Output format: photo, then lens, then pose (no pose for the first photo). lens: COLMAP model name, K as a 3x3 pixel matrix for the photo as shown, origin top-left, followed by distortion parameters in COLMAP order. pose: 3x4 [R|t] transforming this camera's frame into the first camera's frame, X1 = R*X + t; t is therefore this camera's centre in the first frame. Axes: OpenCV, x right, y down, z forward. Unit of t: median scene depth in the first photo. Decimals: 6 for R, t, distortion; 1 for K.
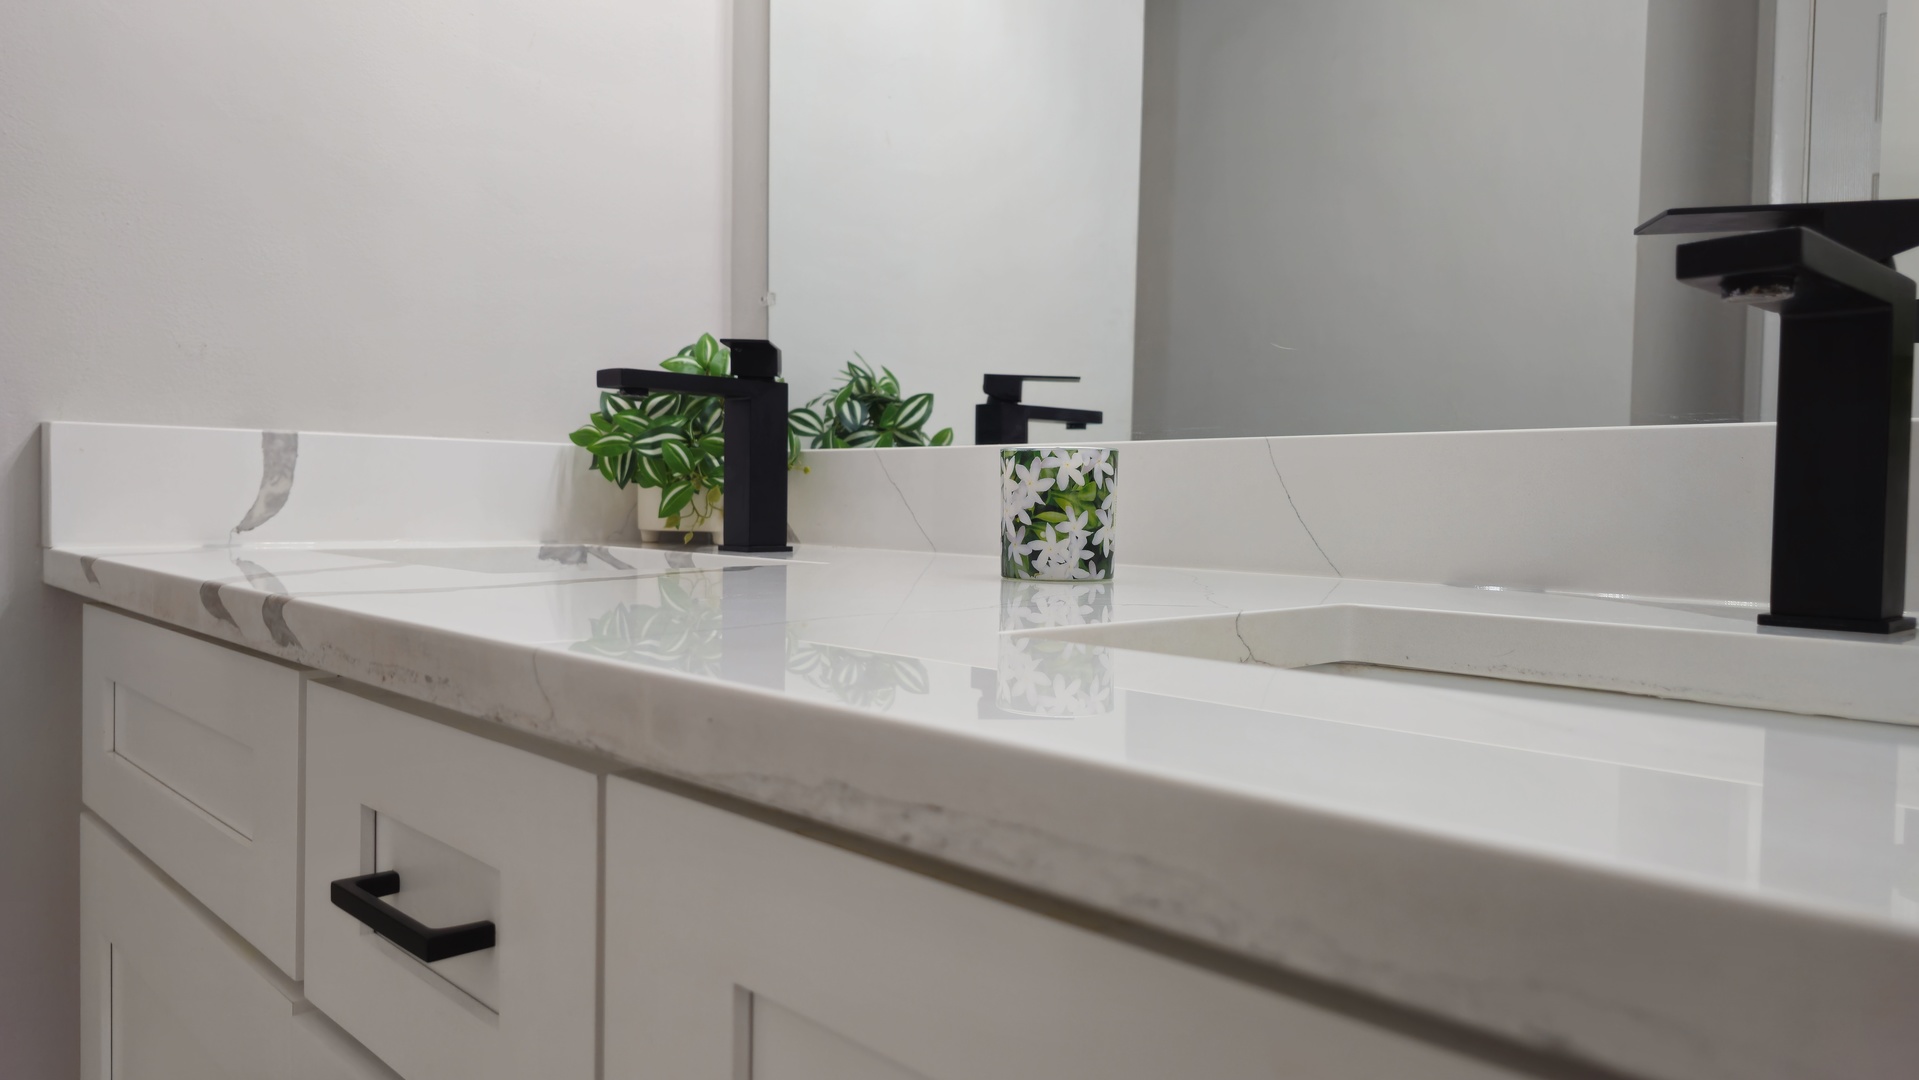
lens RADIAL K [[1248.7, 0, 951.8], [0, 1248.7, 547.8], [0, 0, 1]] dist [0.004268, -0.011051]
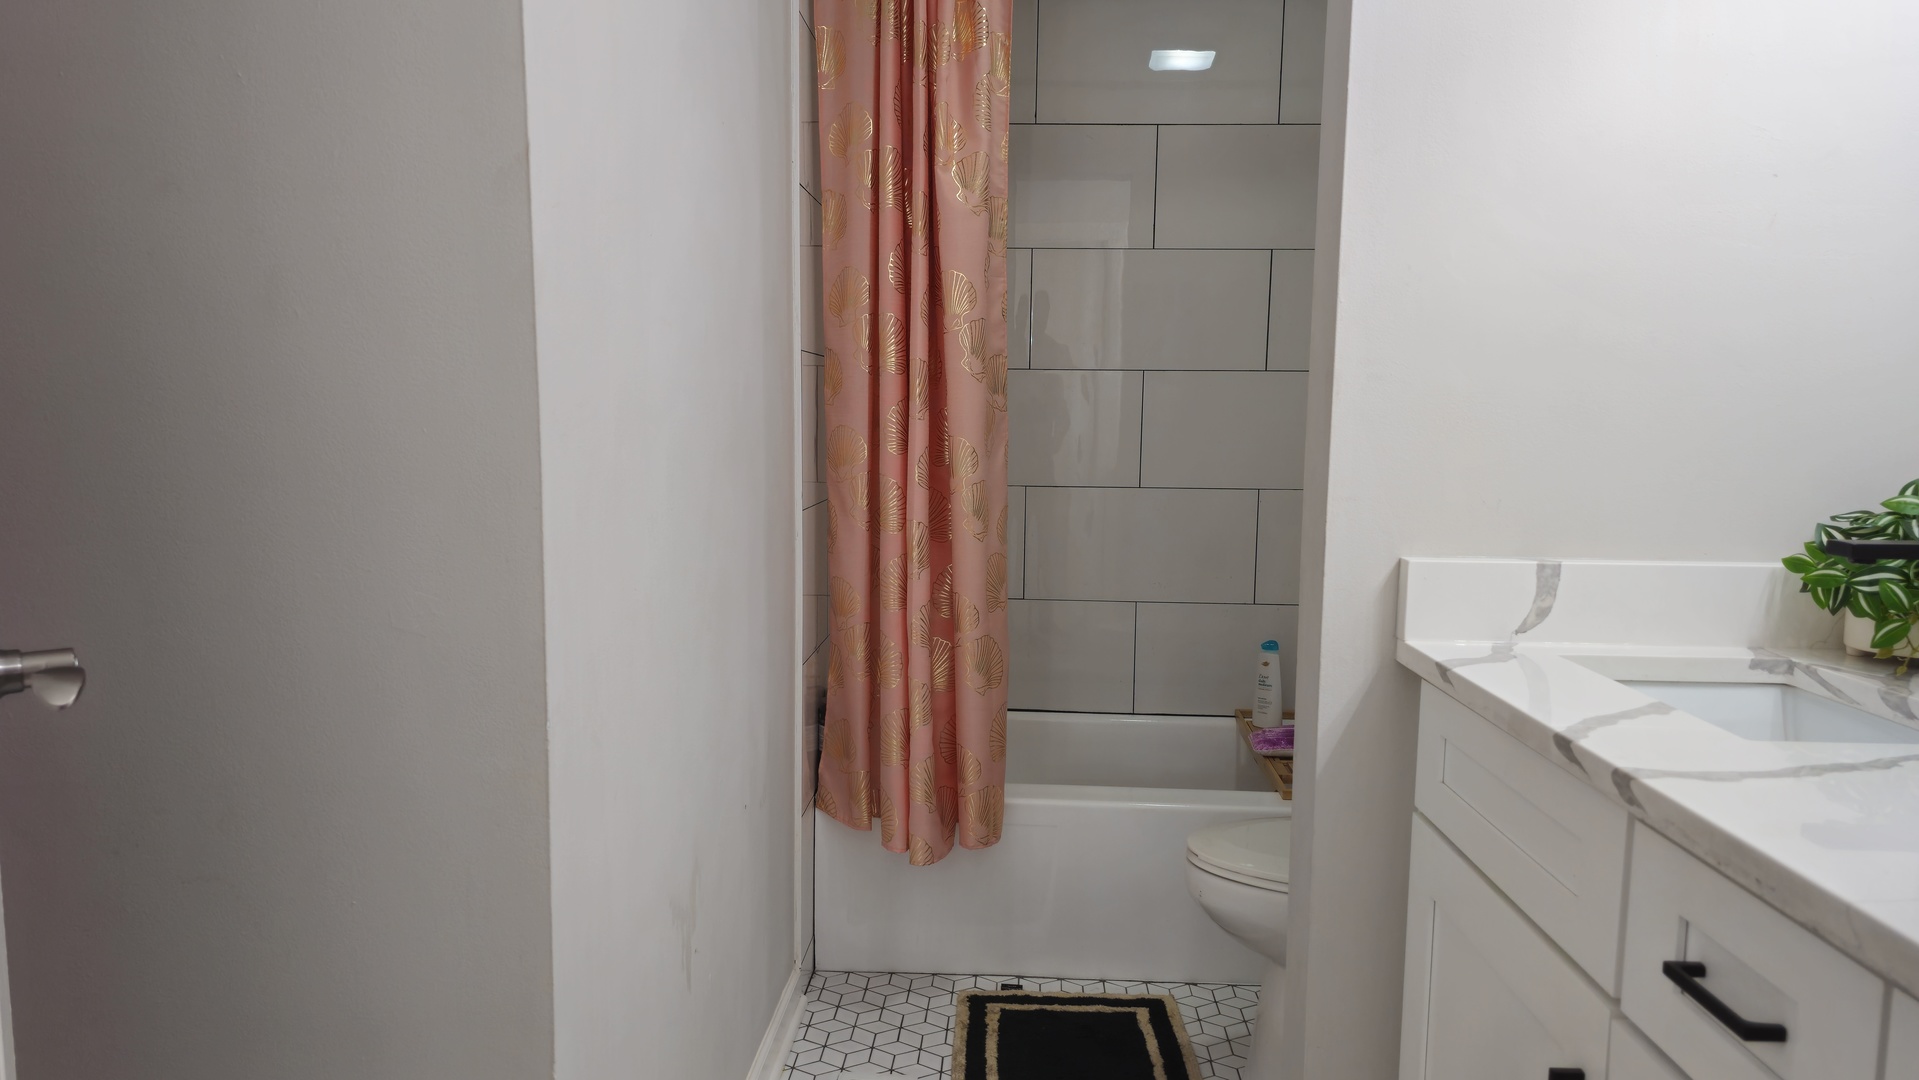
lens RADIAL K [[1248.7, 0, 965.0], [0, 1248.7, 559.8], [0, 0, 1]] dist [0.004268, -0.011051]
pose [[0.689231, 0.076707, -0.720469, 0.010741], [-0.017955, 0.995883, 0.088854, -0.191331], [0.724319, -0.048305, 0.687771, -0.384152]]
